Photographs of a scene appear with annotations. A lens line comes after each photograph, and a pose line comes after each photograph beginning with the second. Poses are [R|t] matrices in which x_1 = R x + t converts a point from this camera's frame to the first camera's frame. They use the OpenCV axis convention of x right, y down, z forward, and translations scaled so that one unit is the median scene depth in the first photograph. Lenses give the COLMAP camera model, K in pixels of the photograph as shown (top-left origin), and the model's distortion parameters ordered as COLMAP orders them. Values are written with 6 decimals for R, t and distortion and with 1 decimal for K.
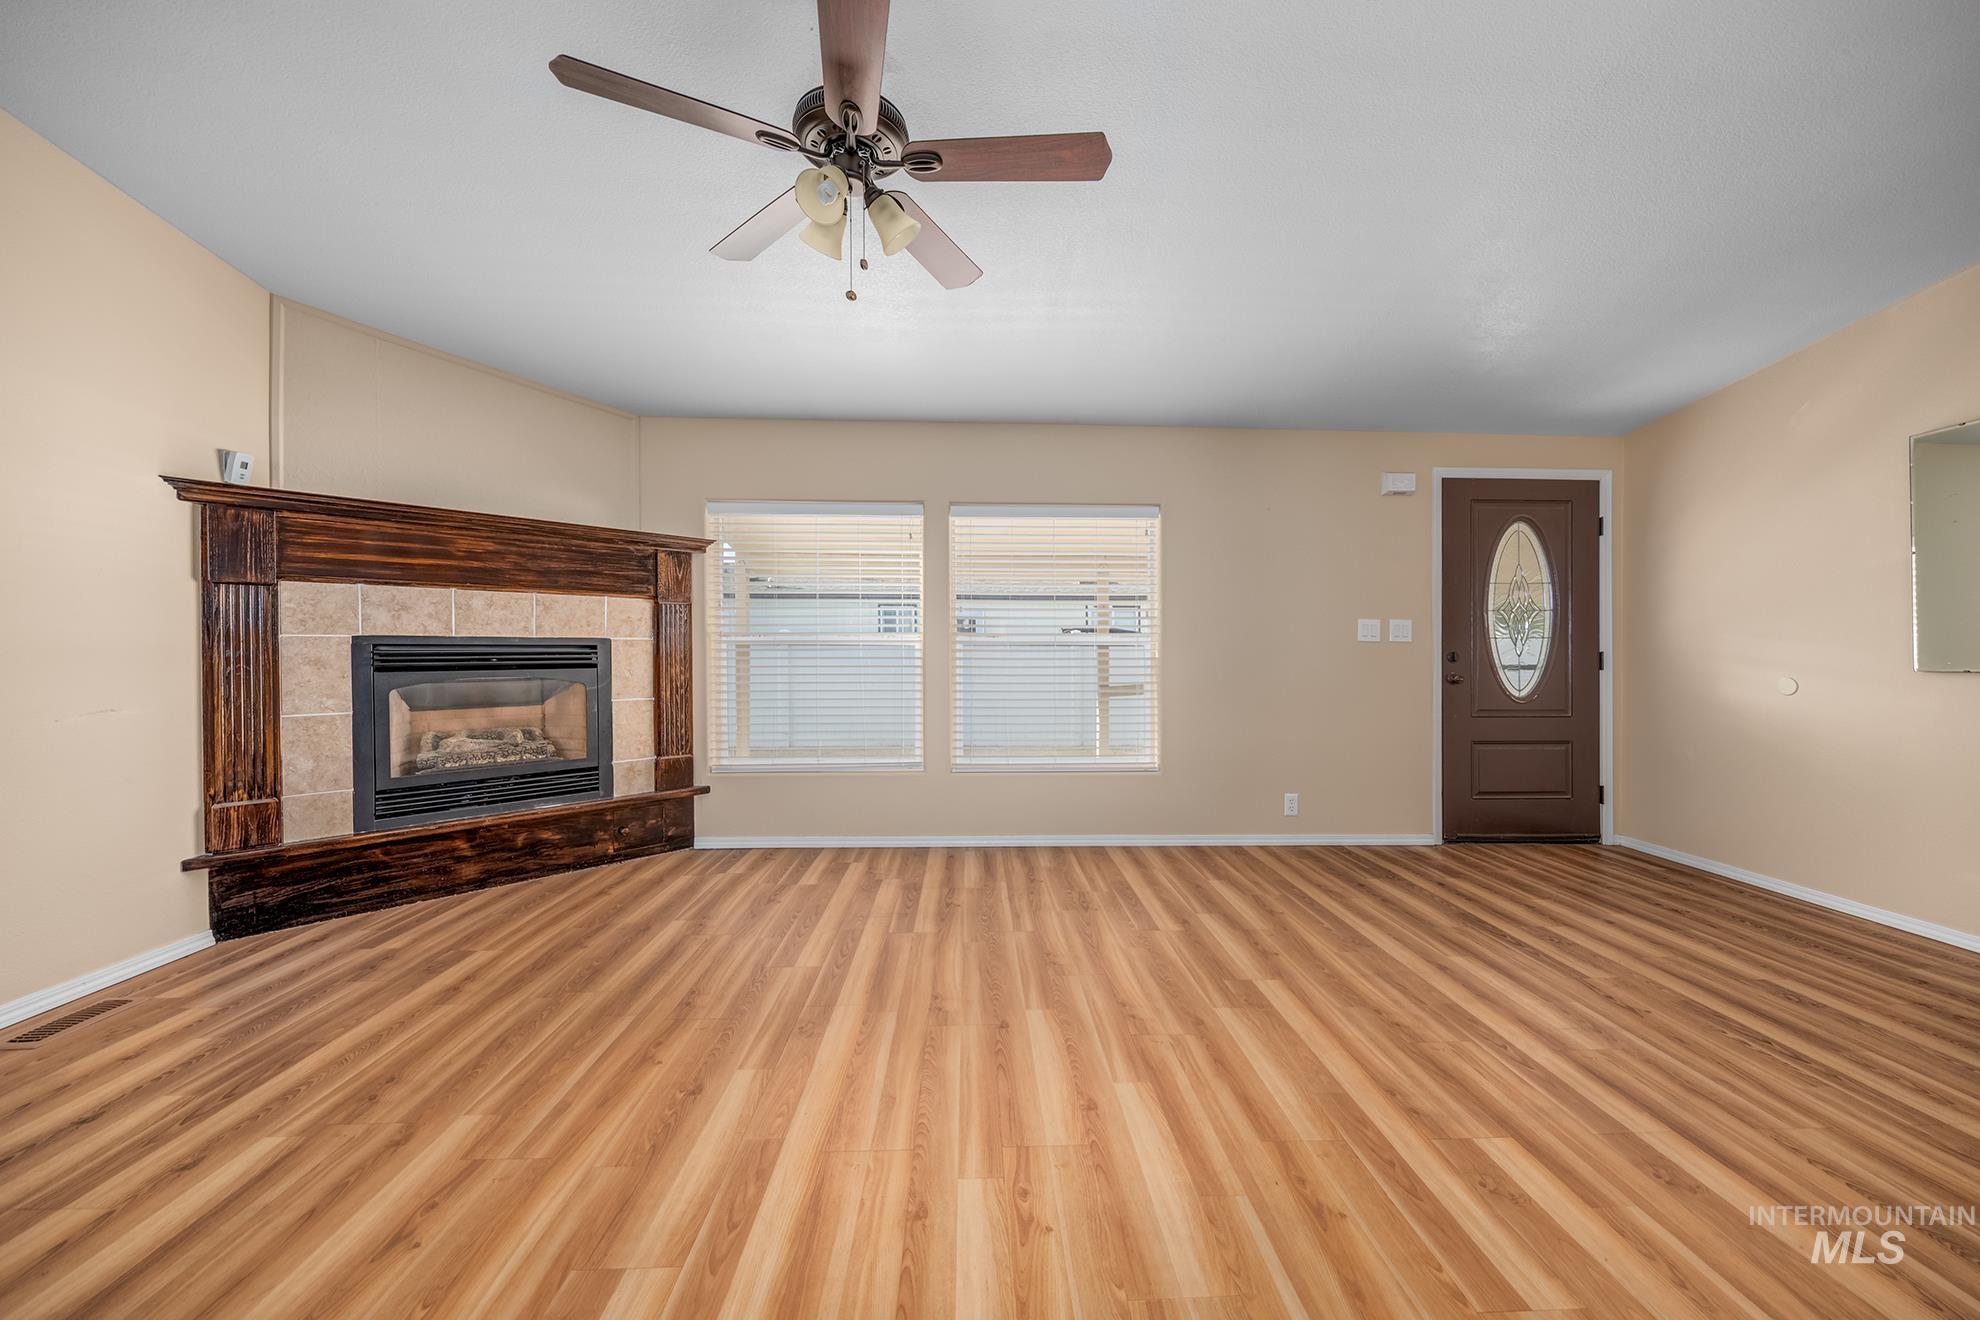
lens RADIAL K [[739.9, 0, 997.4], [0, 739.9, 650.5], [0, 0, 1]] dist [0.000837, -0.001162]
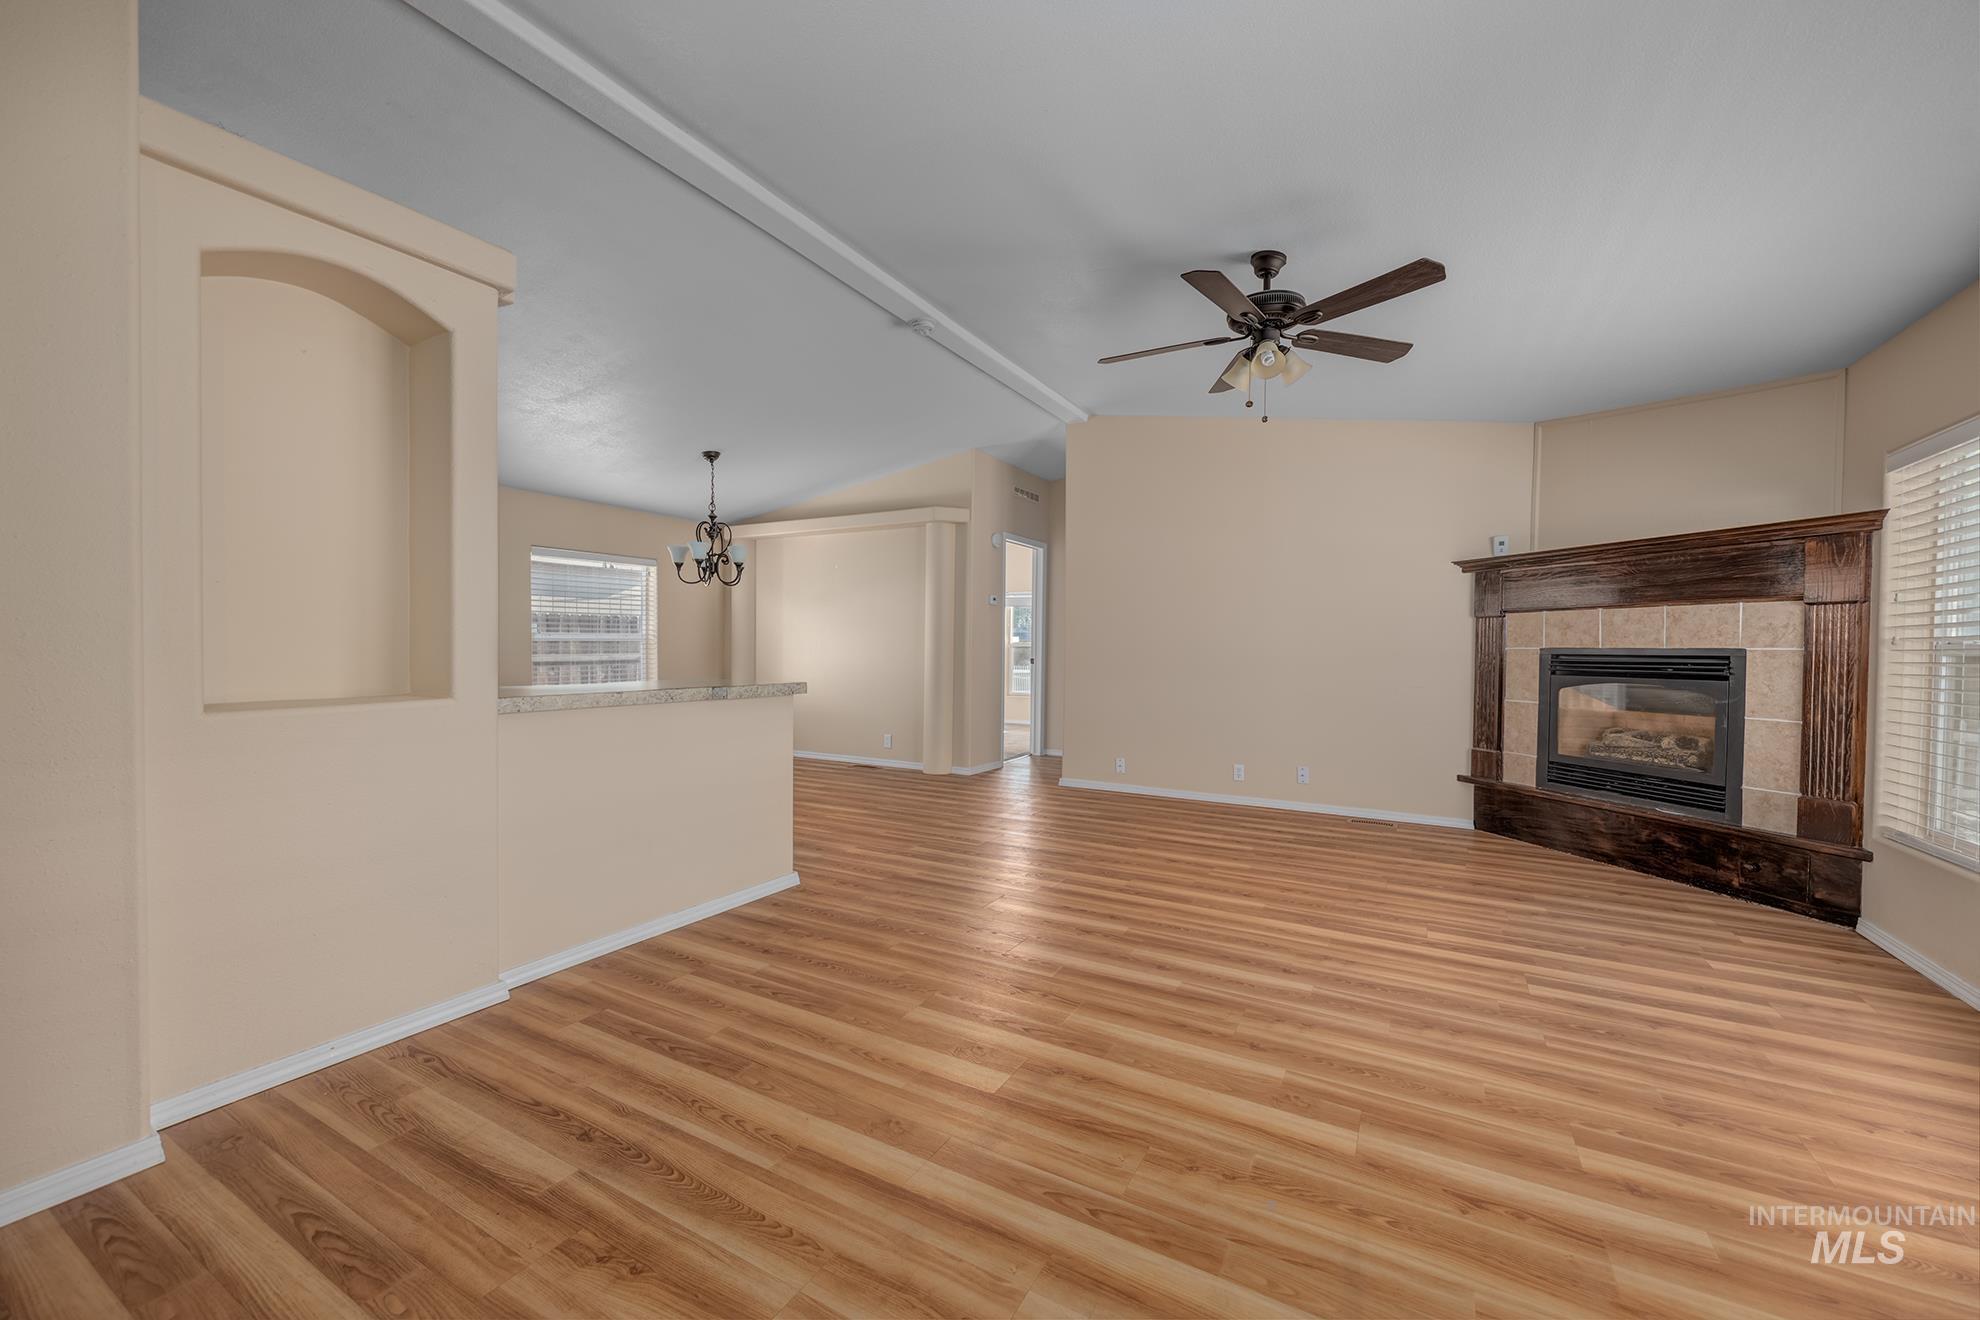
lens RADIAL K [[793.8, 0, 1001.4], [0, 793.8, 644.5], [0, 0, 1]] dist [0.001051, -0.000228]
pose [[-0.524130, -0.014001, -0.851523, 0.862705], [-0.017989, 0.999824, -0.005367, -0.000058], [0.851448, 0.012505, -0.524290, 0.821117]]
